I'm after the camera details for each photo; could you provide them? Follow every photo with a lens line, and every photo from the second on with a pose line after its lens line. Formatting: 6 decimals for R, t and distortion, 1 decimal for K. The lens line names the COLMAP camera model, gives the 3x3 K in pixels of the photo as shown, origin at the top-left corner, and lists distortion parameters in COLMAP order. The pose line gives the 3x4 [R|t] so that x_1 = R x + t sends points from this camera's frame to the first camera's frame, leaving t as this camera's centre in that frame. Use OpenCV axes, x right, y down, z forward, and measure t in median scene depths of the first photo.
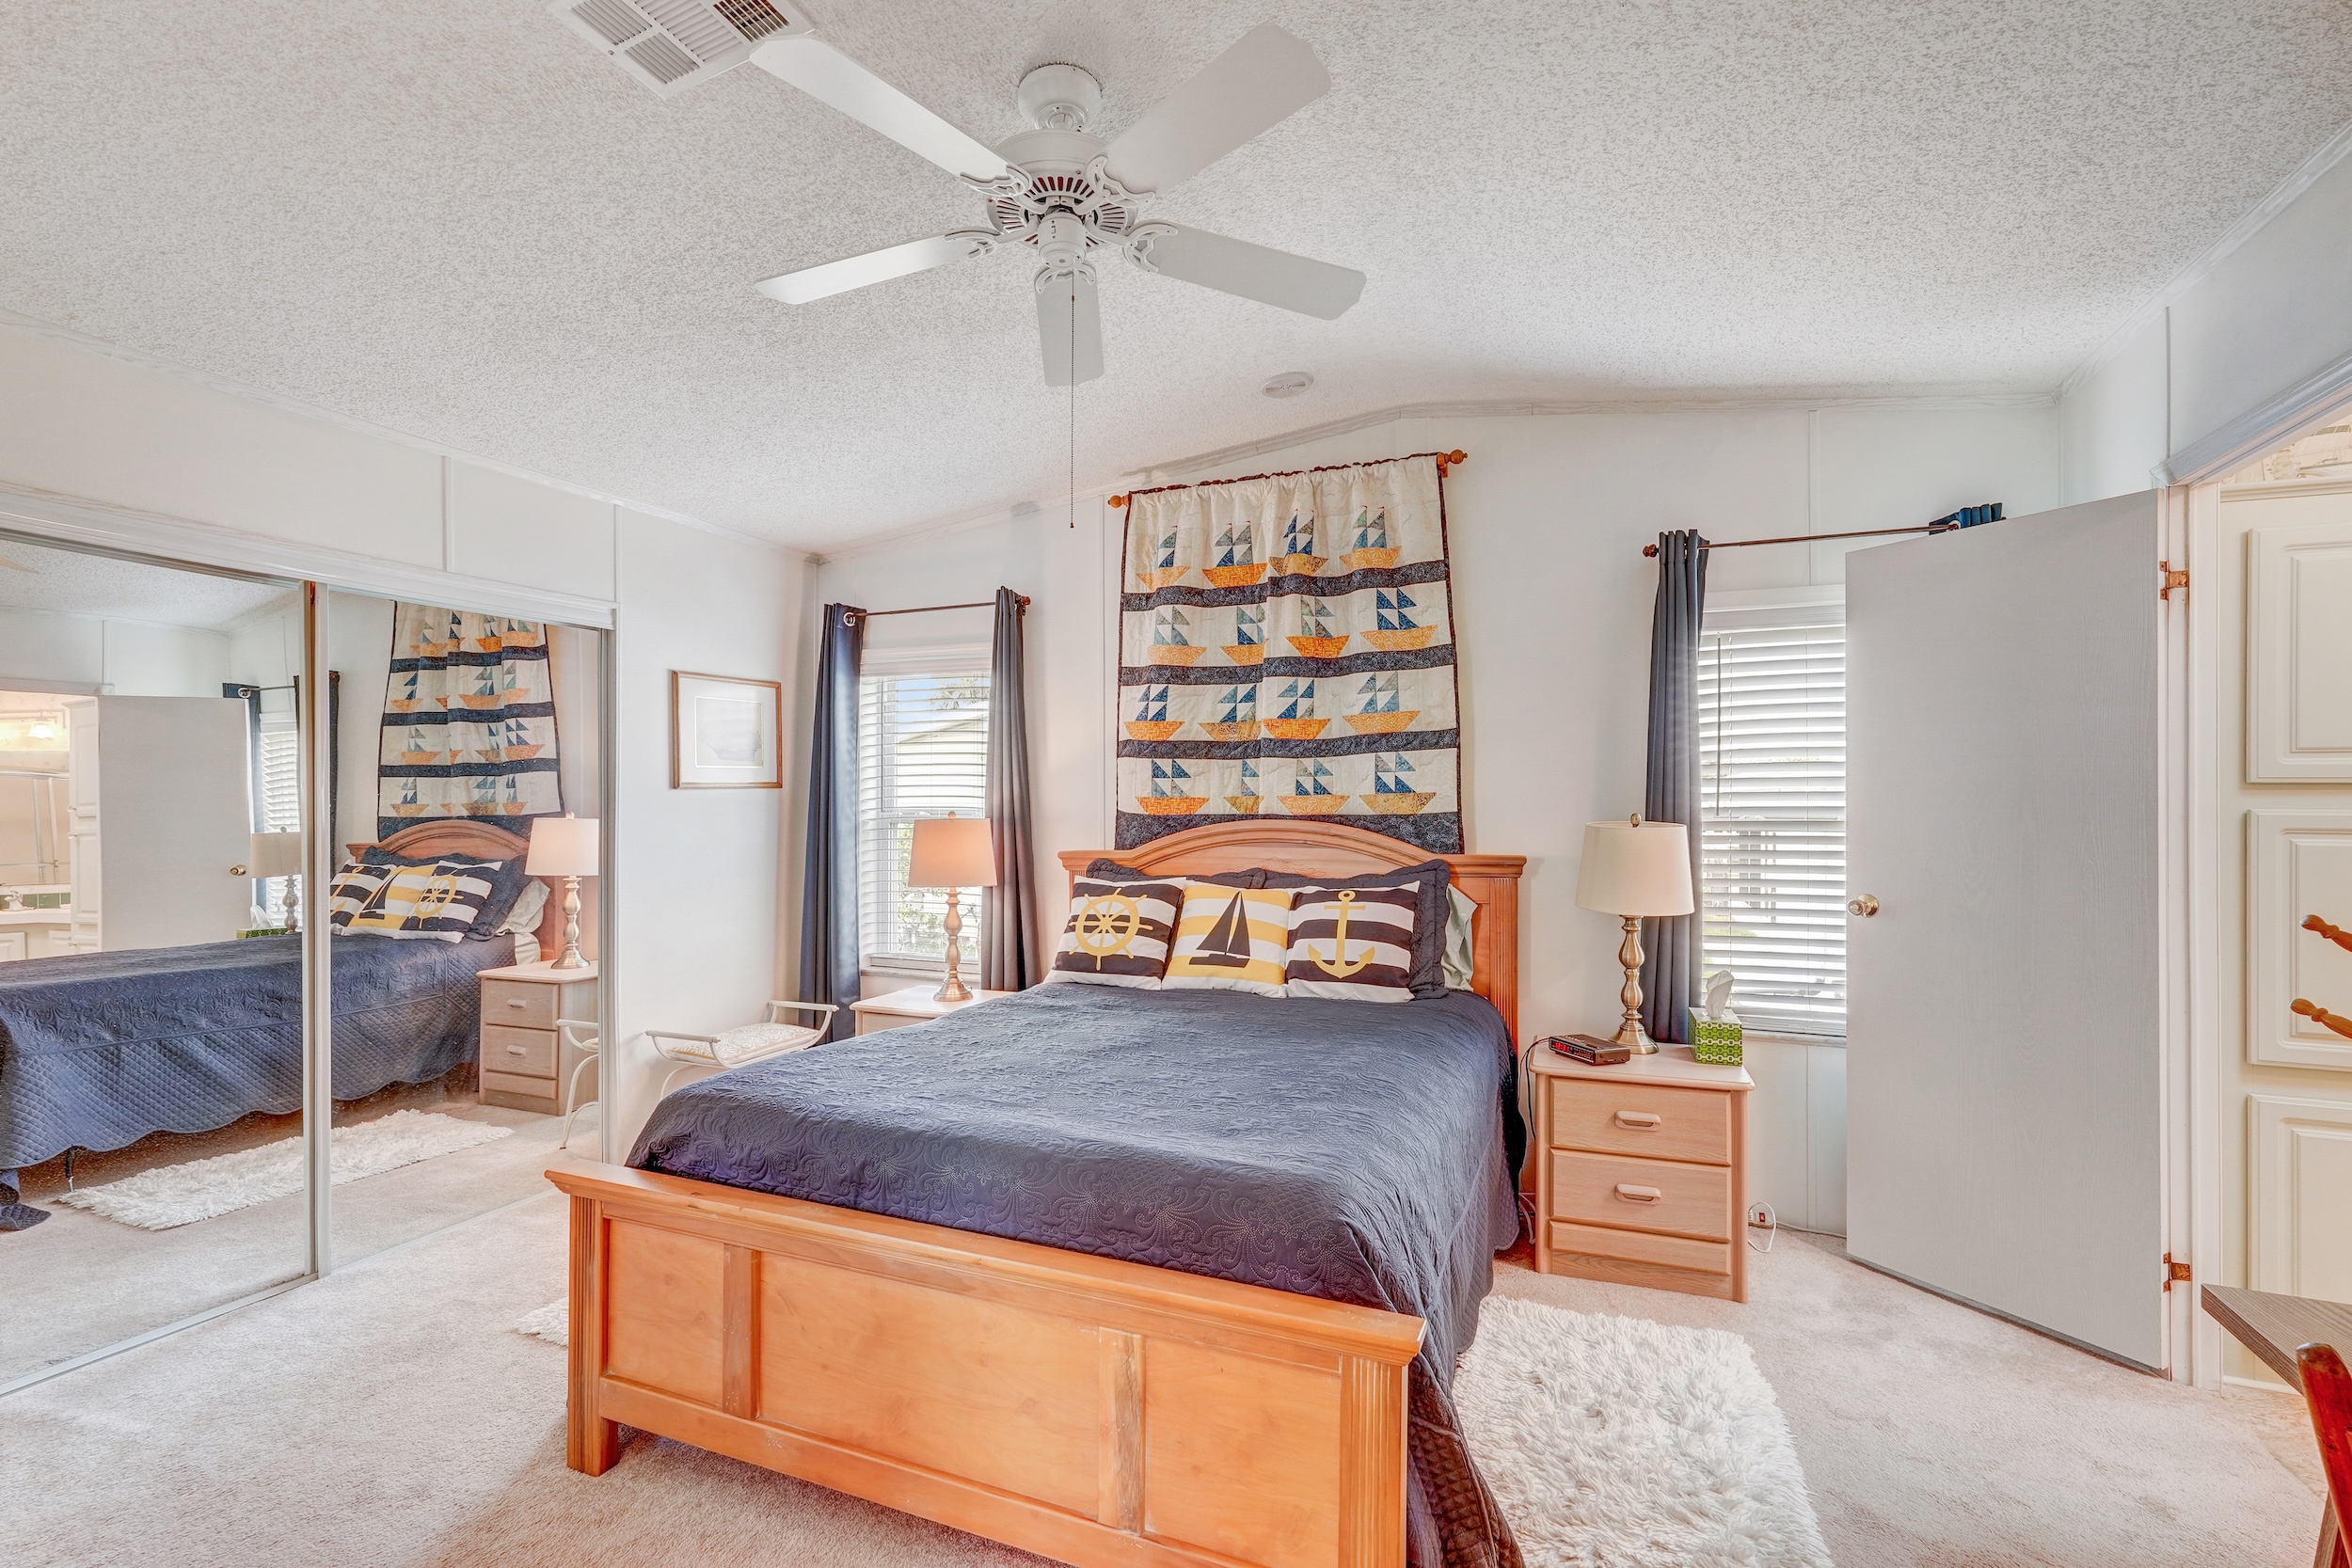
lens RADIAL K [[1052.6, 0, 1169.3], [0, 1052.6, 791.4], [0, 0, 1]] dist [-0.008658, 0.001009]
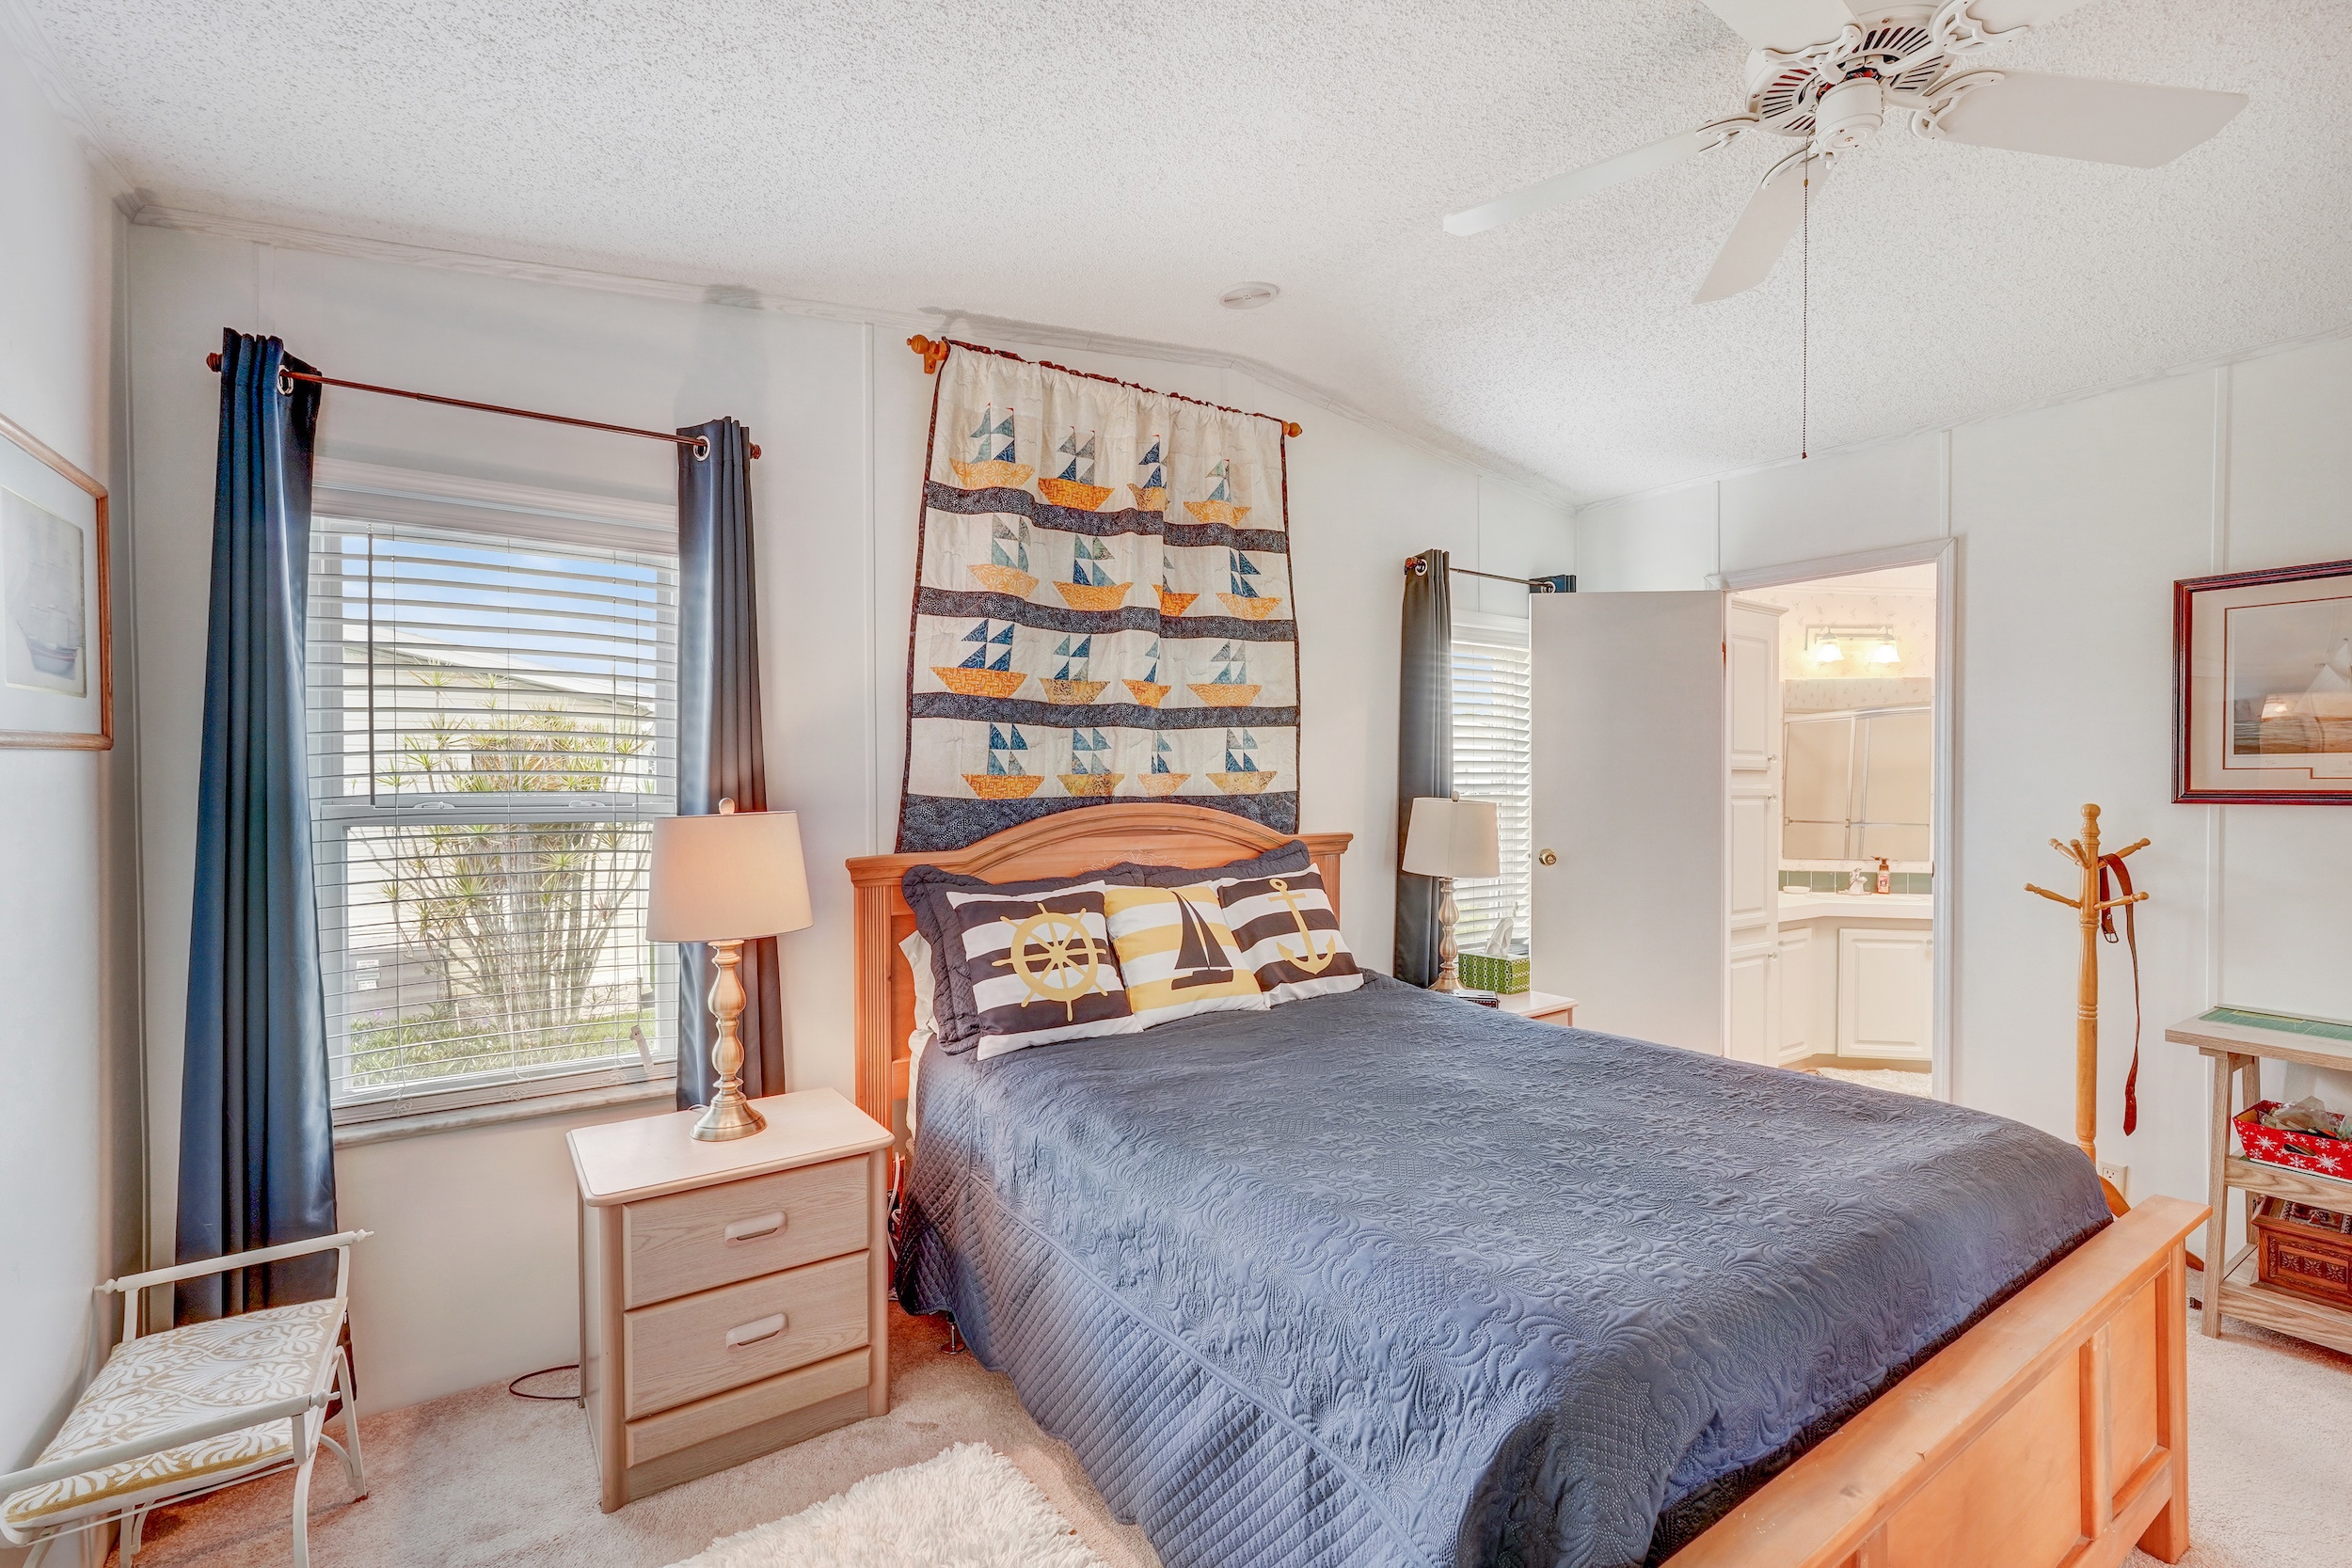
lens RADIAL K [[1052.6, 0, 1176.6], [0, 1052.6, 780.1], [0, 0, 1]] dist [-0.008658, 0.001009]
pose [[0.543019, -0.001154, 0.839720, -0.576193], [-0.008223, 0.999944, 0.006691, 0.003173], [-0.839680, -0.010538, 0.542979, 0.520584]]
